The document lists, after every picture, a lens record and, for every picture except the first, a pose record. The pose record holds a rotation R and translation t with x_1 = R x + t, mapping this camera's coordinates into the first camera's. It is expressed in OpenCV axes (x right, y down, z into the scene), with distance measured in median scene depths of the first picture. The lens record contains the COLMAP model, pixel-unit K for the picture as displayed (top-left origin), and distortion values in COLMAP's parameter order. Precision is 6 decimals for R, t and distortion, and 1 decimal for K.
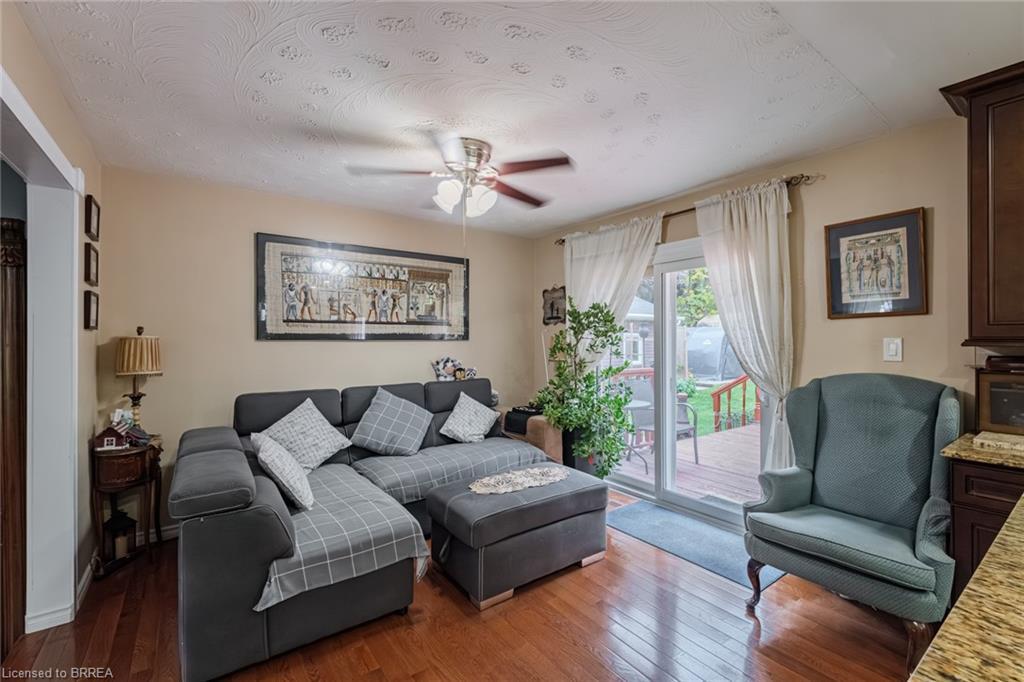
lens RADIAL K [[447.9, 0, 537.9], [0, 447.9, 339.0], [0, 0, 1]] dist [-0.005219, -0.000131]
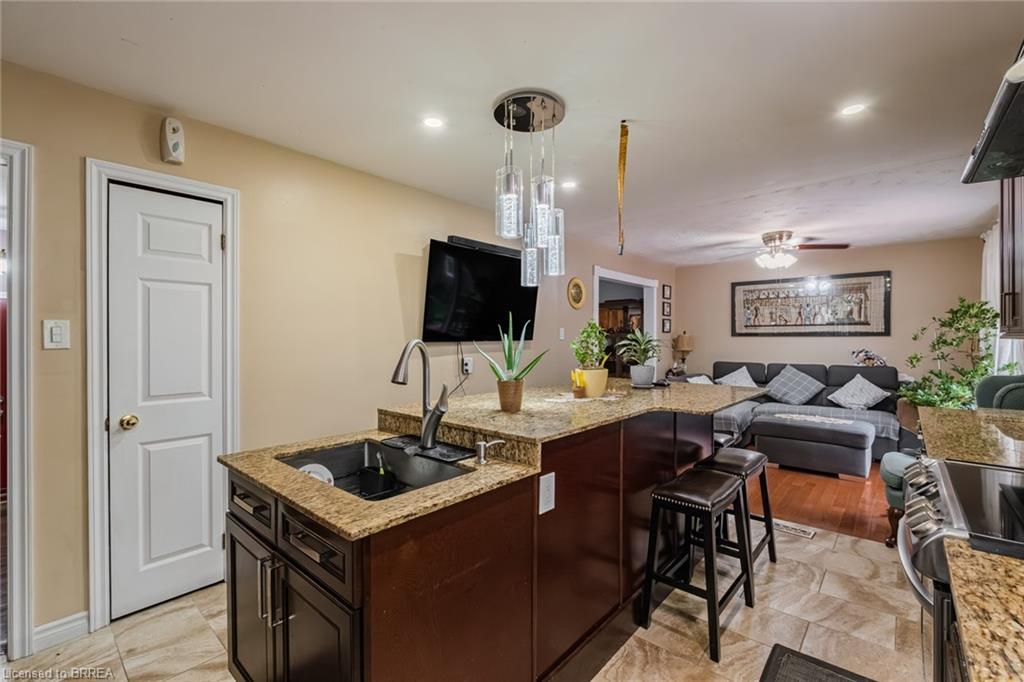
lens RADIAL K [[447.9, 0, 509.9], [0, 447.9, 339.9], [0, 0, 1]] dist [-0.005219, -0.000131]
pose [[0.201718, 0.007774, -0.979413, 0.959744], [0.008900, 0.999913, 0.009769, -0.008947], [0.979403, -0.010687, 0.201631, -0.318662]]
